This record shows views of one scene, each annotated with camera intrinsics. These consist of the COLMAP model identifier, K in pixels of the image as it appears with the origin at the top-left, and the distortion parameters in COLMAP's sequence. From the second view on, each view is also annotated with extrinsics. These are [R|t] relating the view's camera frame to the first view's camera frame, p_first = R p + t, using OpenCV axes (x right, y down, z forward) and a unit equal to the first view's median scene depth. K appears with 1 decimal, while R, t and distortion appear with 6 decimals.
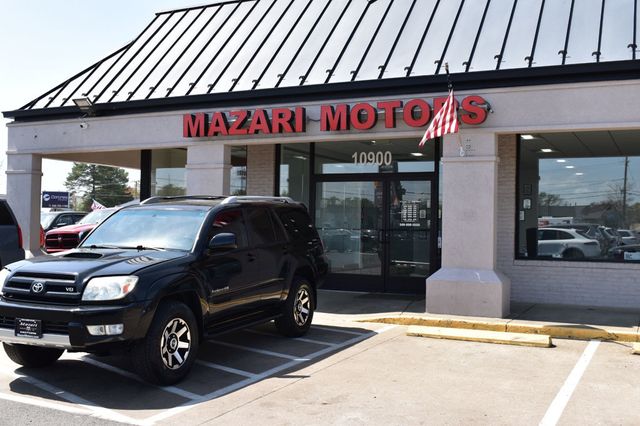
lens RADIAL K [[740.4, 0, 318.1], [0, 740.4, 211.2], [0, 0, 1]] dist [-0.062712, 0.000000]
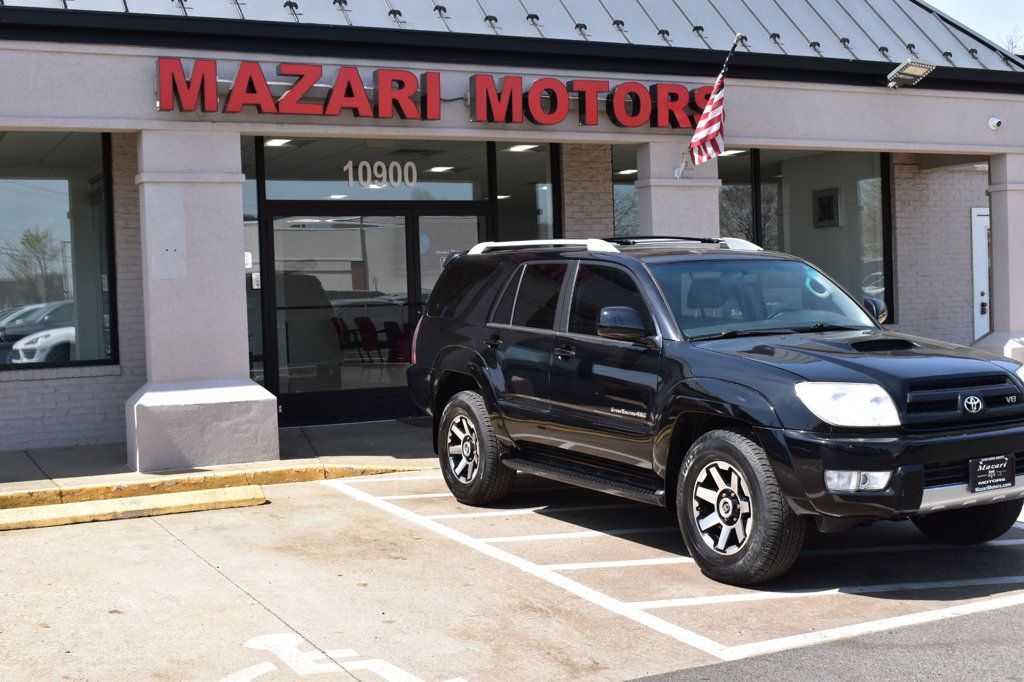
lens RADIAL K [[1328.0, 0, 546.7], [0, 1328.0, 343.4], [0, 0, 1]] dist [-0.047106, 0.000000]
pose [[0.577741, -0.065010, 0.813627, -0.826674], [0.026439, 0.997791, 0.060951, -0.003547], [-0.815792, -0.013702, 0.578183, 0.419565]]
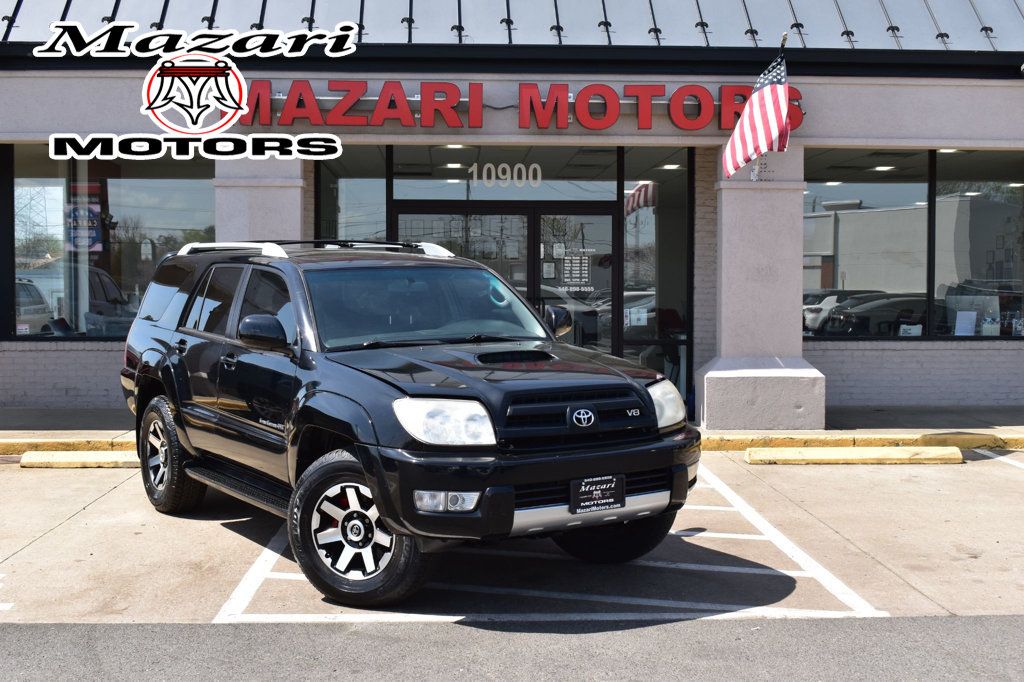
lens RADIAL K [[1328.0, 0, 533.2], [0, 1328.0, 350.5], [0, 0, 1]] dist [-0.047106, 0.000000]
pose [[0.866763, -0.035789, 0.497435, -0.541280], [0.001421, 0.997595, 0.069298, -0.007775], [-0.498719, -0.059358, 0.864729, 0.100815]]
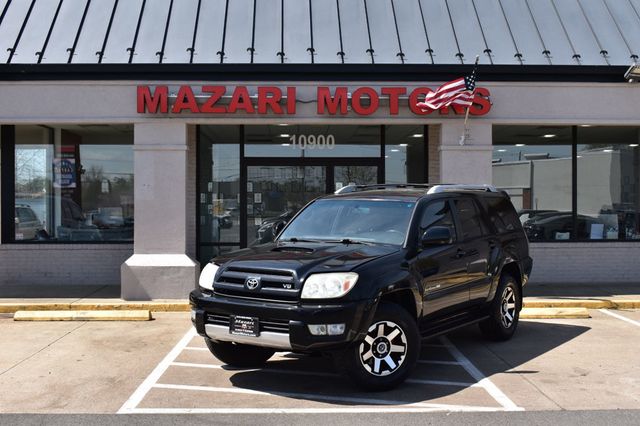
lens RADIAL K [[830.0, 0, 331.0], [0, 830.0, 214.9], [0, 0, 1]] dist [-0.047106, 0.000000]
pose [[0.875836, -0.018608, 0.482249, -0.531030], [0.005025, 0.999554, 0.029443, -0.011145], [-0.482582, -0.023364, 0.875539, 0.064084]]
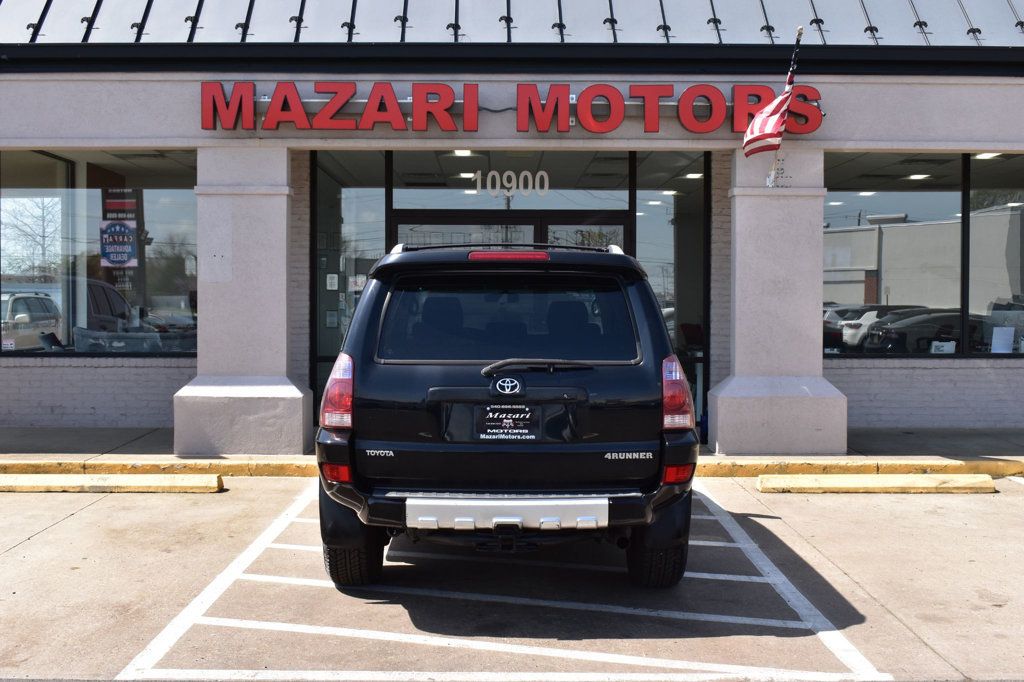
lens RADIAL K [[1328.0, 0, 526.0], [0, 1328.0, 345.8], [0, 0, 1]] dist [-0.047106, 0.000000]
pose [[0.885838, -0.026711, 0.463226, -0.473939], [0.001788, 0.998531, 0.054161, -0.004943], [-0.463992, -0.047150, 0.884584, 0.144723]]
